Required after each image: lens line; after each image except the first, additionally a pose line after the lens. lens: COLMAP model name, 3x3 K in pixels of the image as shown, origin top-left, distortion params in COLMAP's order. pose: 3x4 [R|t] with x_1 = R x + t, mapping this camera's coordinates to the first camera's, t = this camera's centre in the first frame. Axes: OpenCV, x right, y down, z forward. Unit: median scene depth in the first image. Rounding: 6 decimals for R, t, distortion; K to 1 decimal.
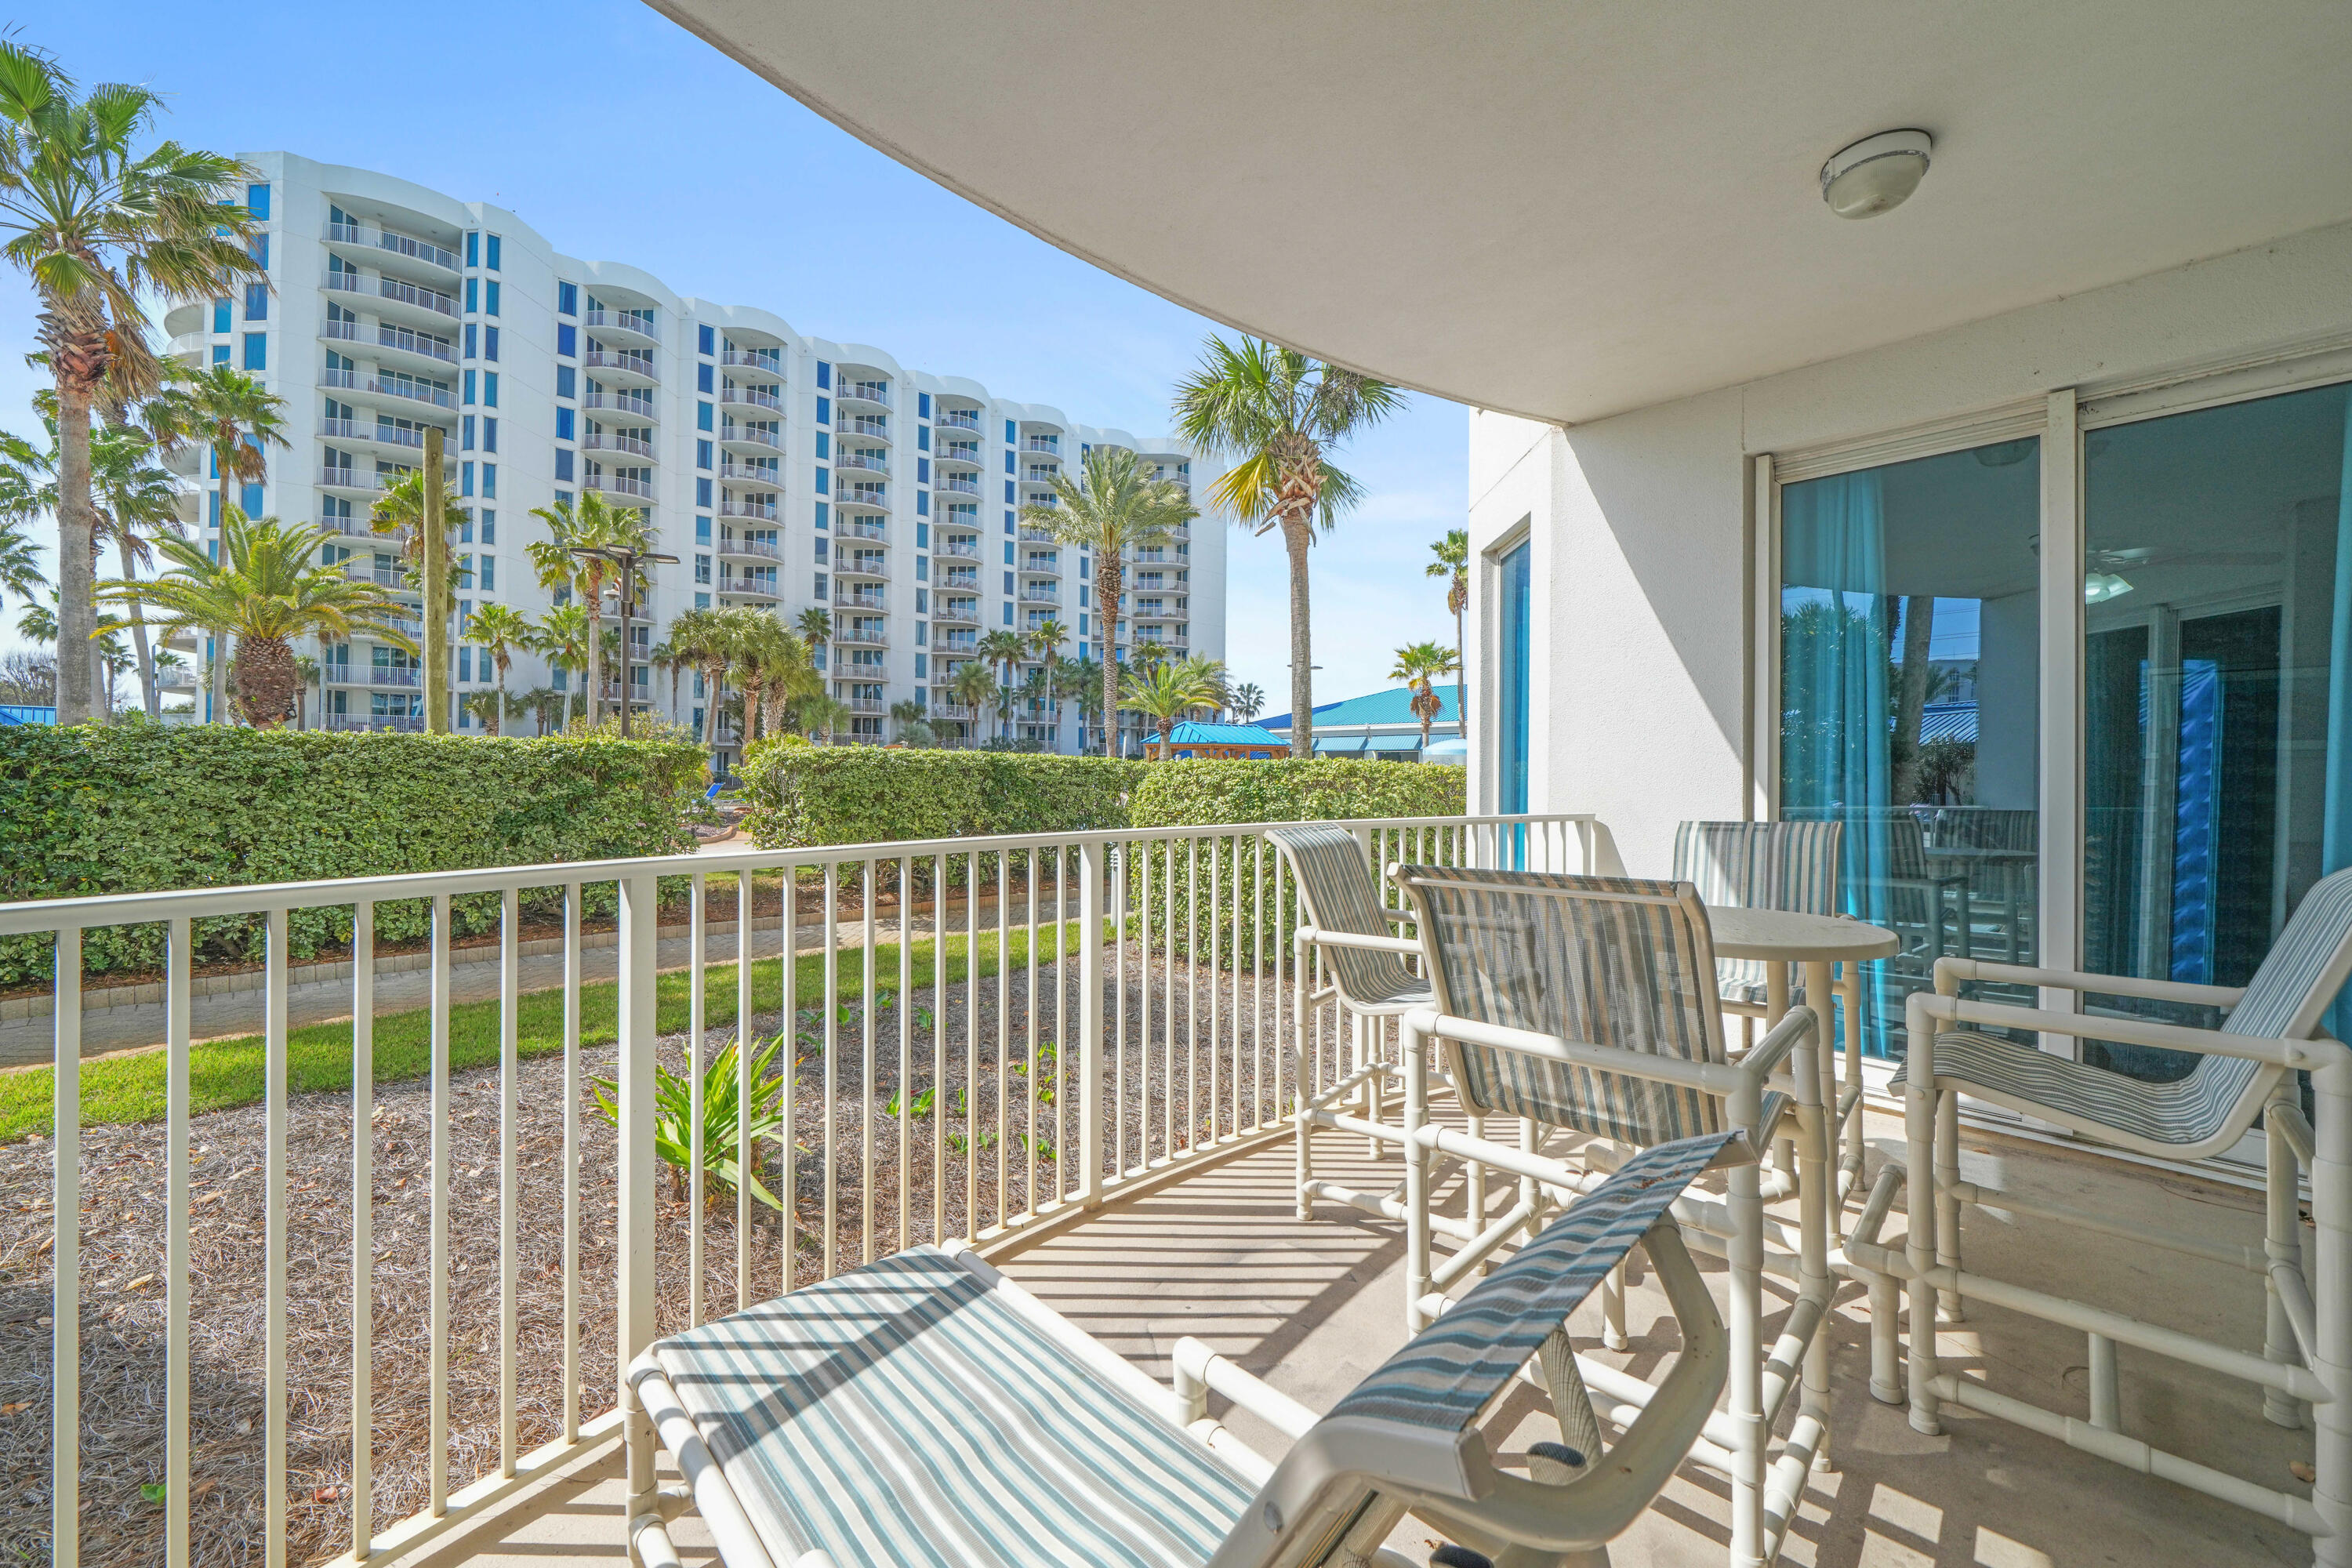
lens RADIAL K [[873.8, 0, 1176.0], [0, 873.8, 784.0], [0, 0, 1]] dist [-0.008715, -0.000126]
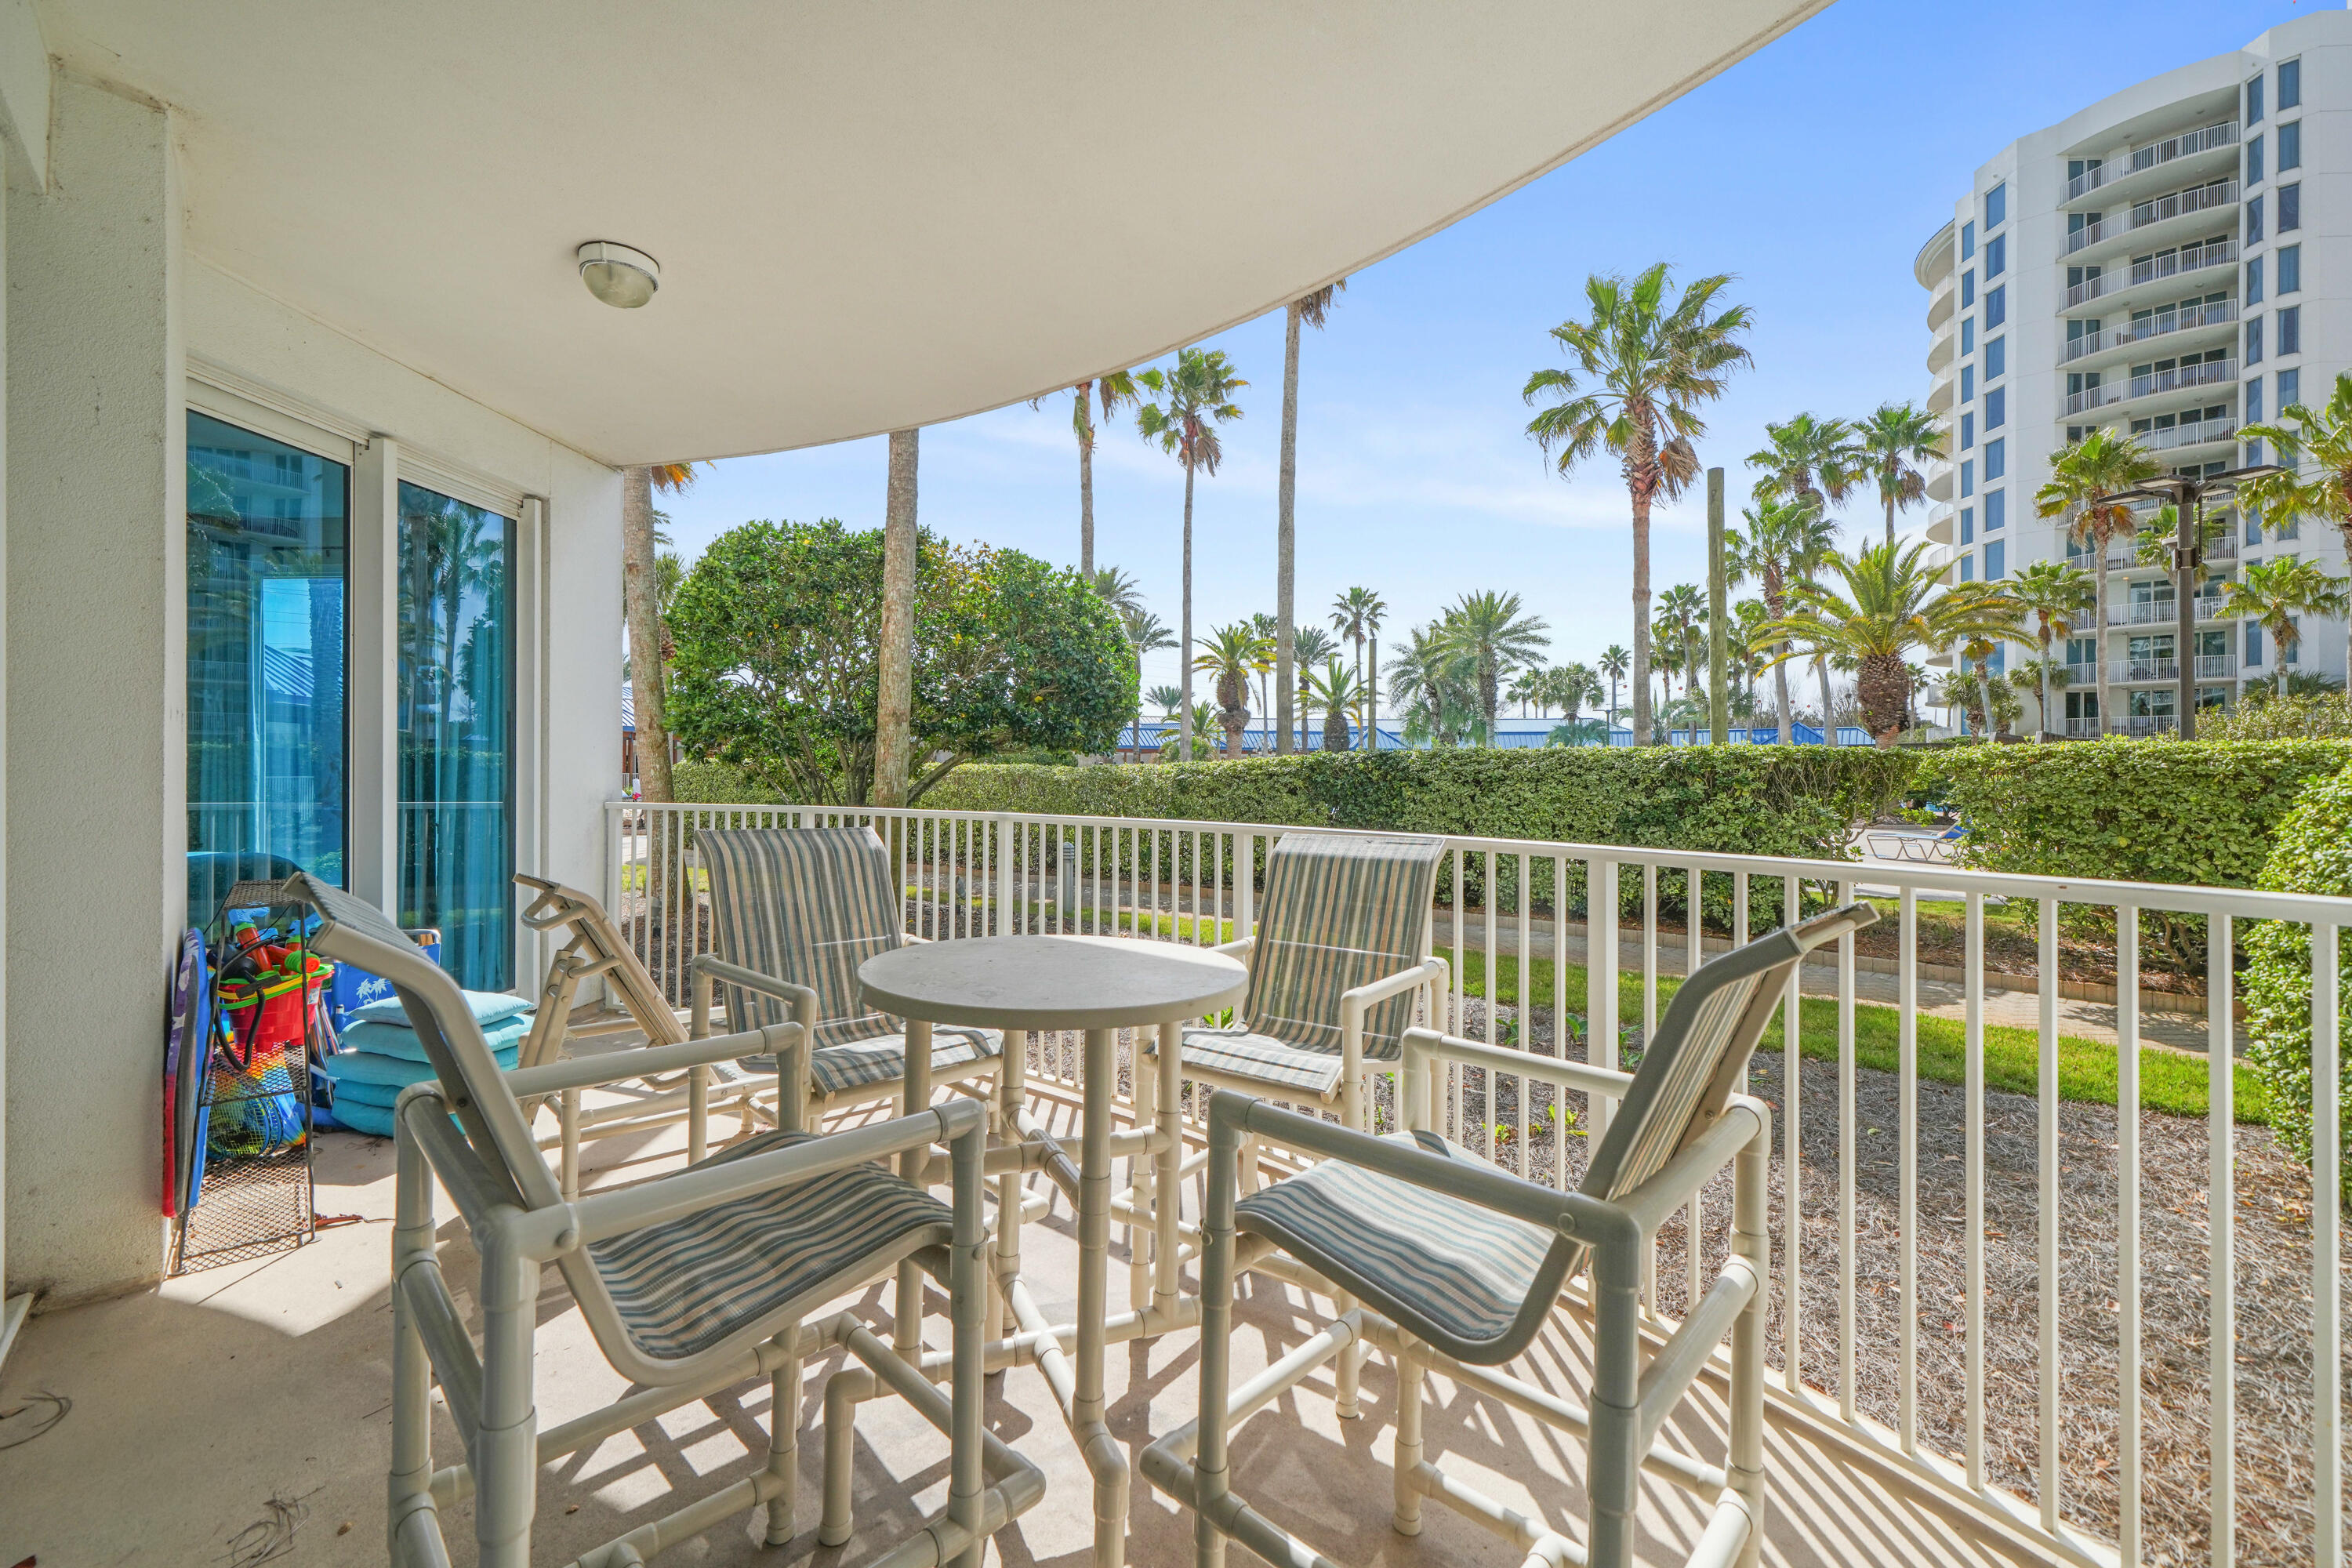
lens RADIAL K [[981.2, 0, 1164.3], [0, 981.2, 787.3], [0, 0, 1]] dist [0.001878, 0.000130]
pose [[0.017152, 0.008081, -0.999820, 0.412762], [-0.017835, 0.999811, 0.007775, -0.000705], [0.999694, 0.017698, 0.017293, 0.286054]]
